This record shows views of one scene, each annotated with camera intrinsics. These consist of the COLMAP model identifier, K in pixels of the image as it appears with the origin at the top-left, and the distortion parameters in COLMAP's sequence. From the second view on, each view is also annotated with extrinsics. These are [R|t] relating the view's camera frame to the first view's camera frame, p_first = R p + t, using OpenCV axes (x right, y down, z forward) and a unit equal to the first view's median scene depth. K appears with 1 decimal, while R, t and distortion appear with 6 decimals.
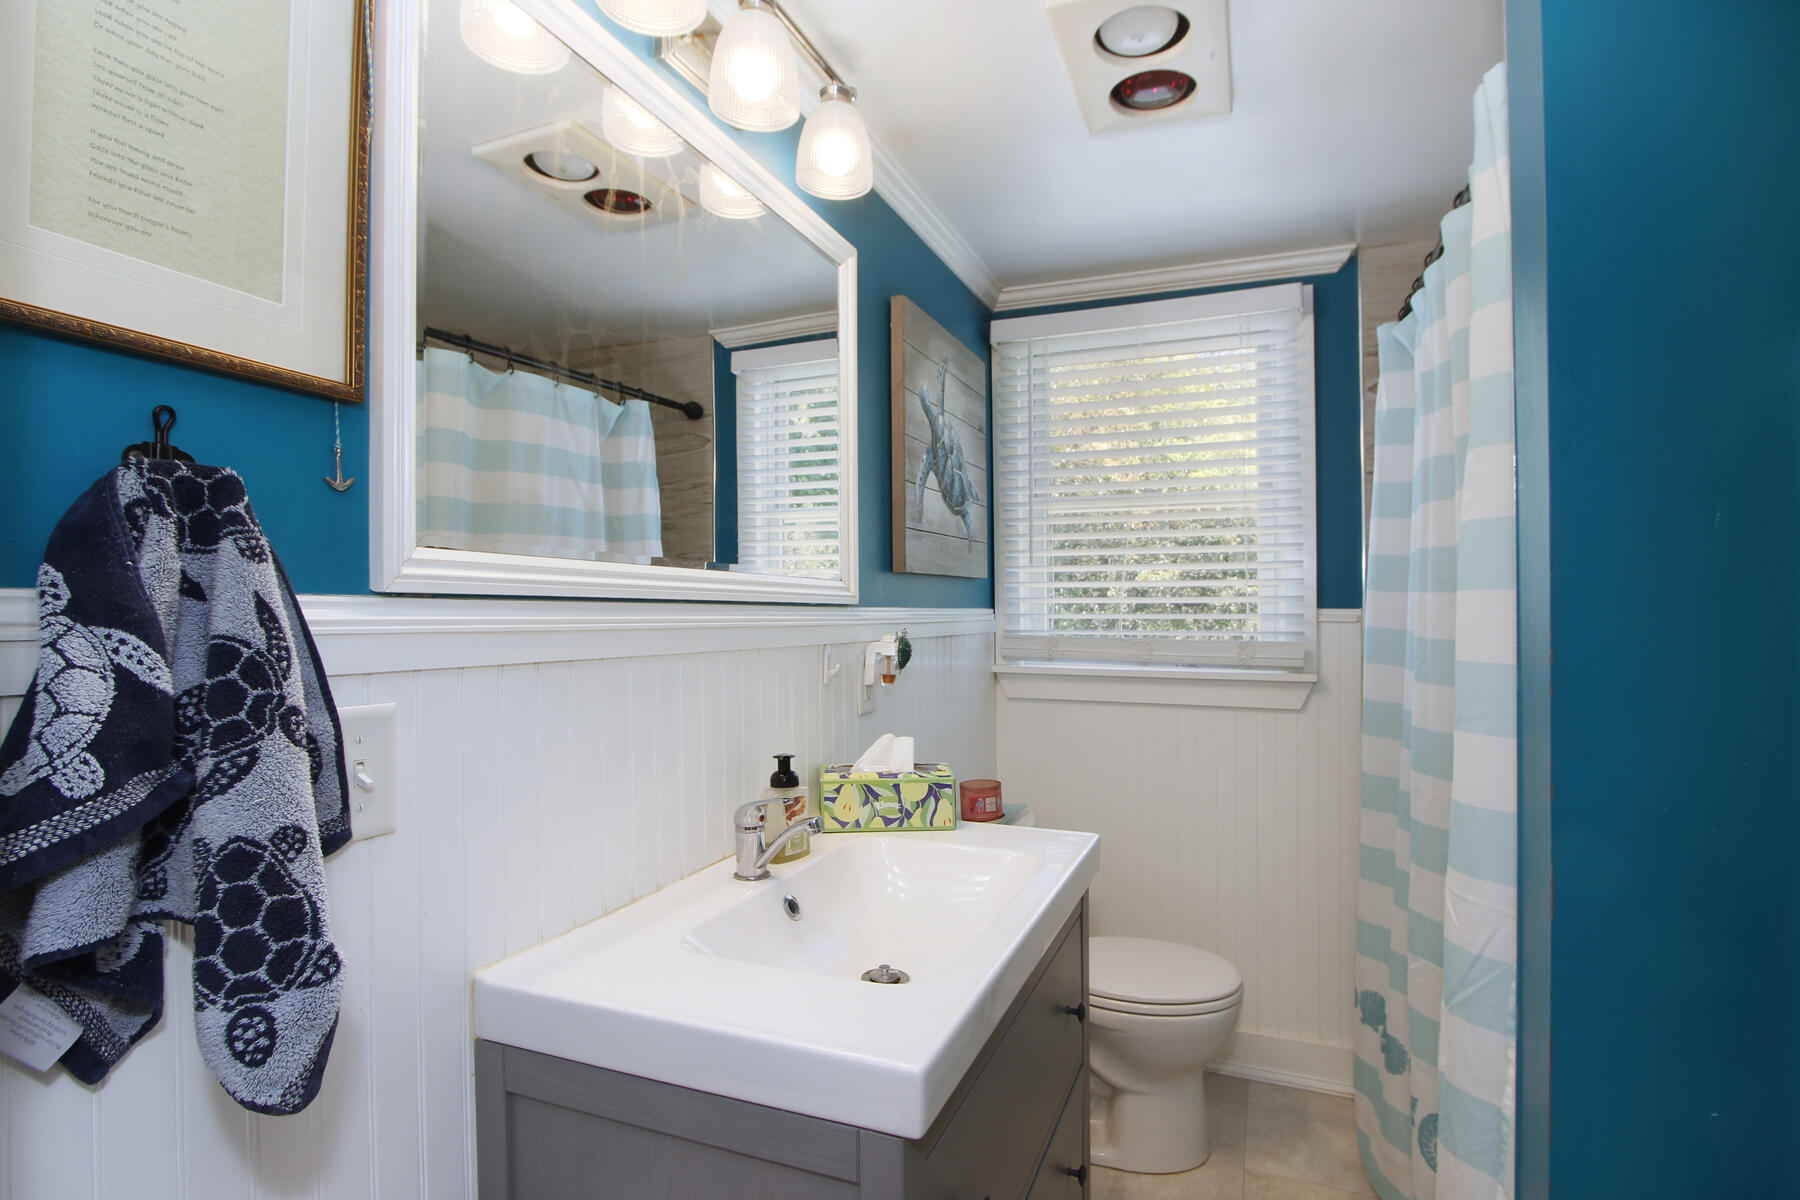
lens RADIAL K [[861.9, 0, 944.6], [0, 861.9, 605.1], [0, 0, 1]] dist [-0.027036, 0.000725]
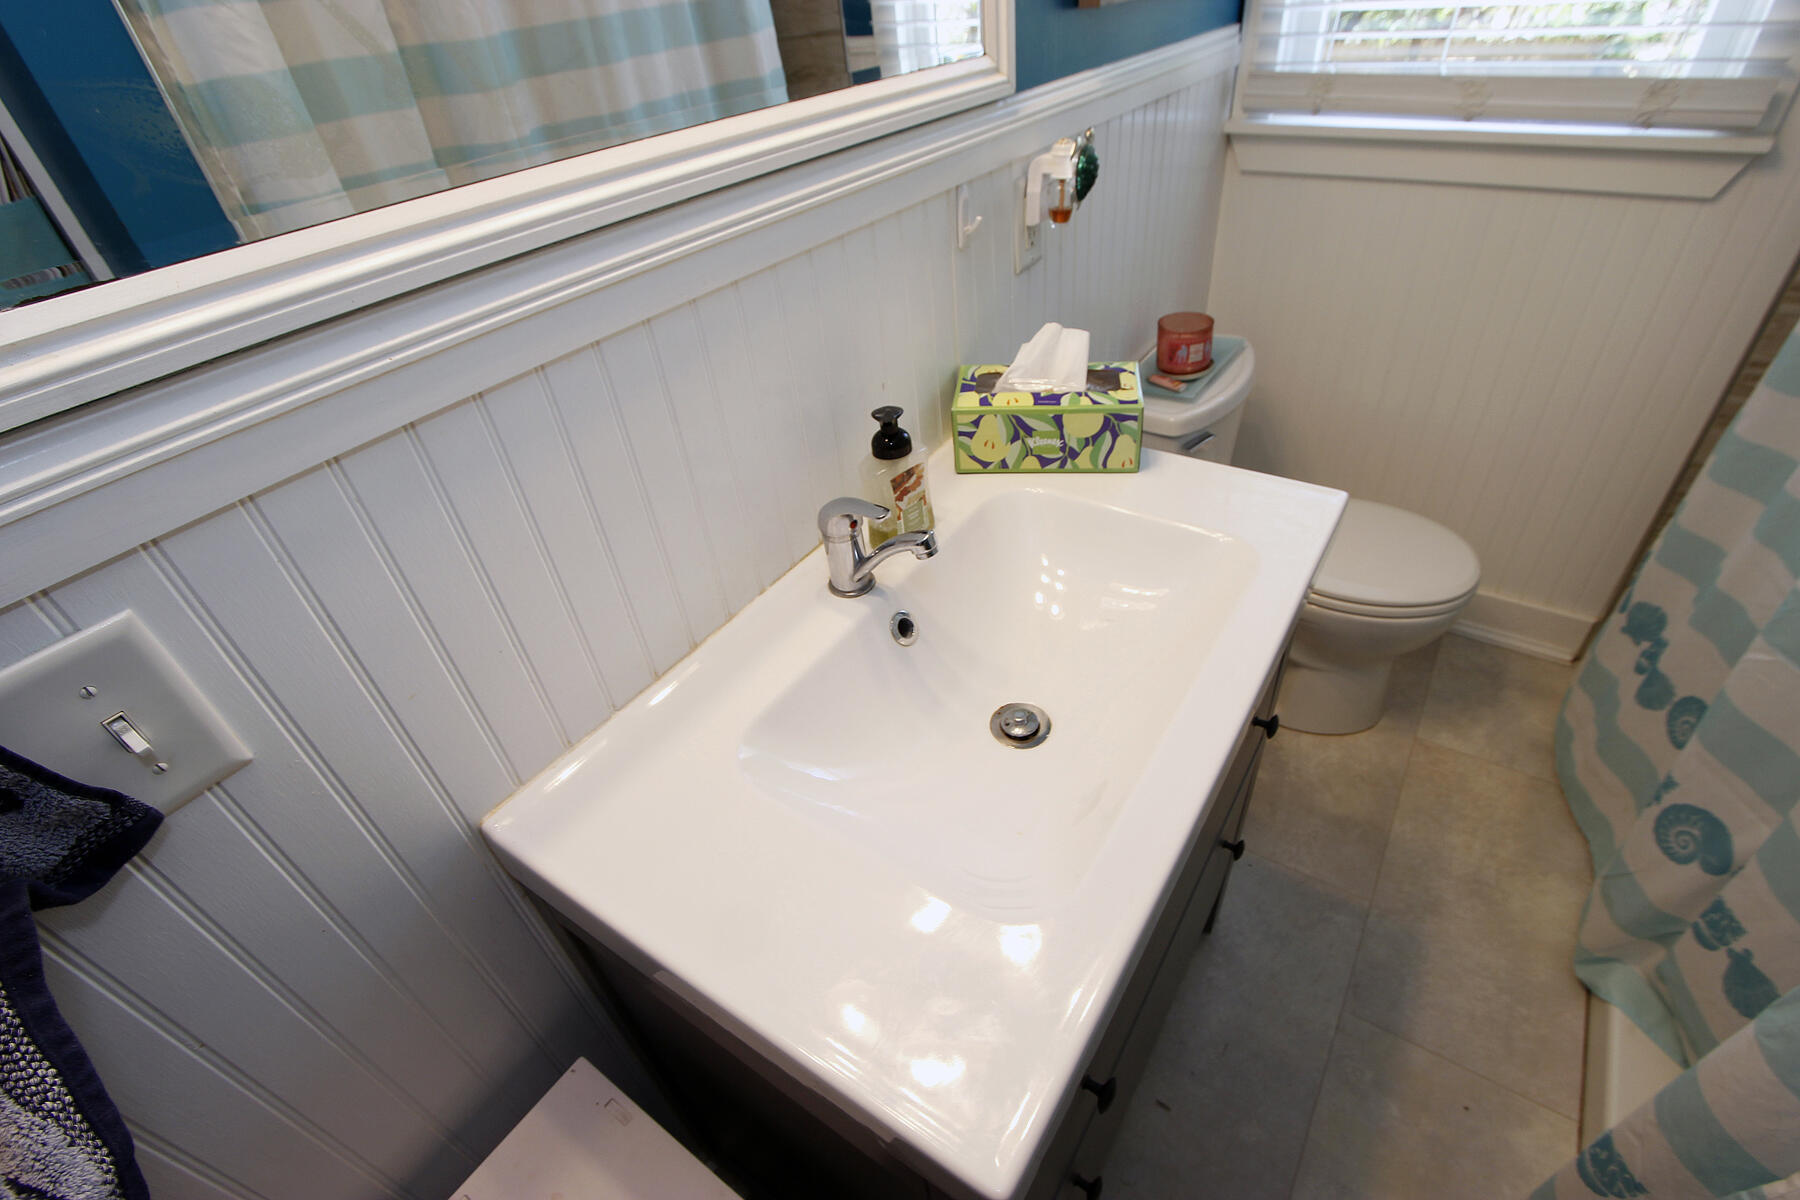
lens RADIAL K [[819.7, 0, 924.4], [0, 819.7, 607.3], [0, 0, 1]] dist [-0.030749, 0.008459]
pose [[0.969935, 0.093325, -0.224757, 0.003500], [0.069924, 0.777734, 0.624692, -0.097425], [0.233101, -0.621627, 0.747826, 0.369048]]
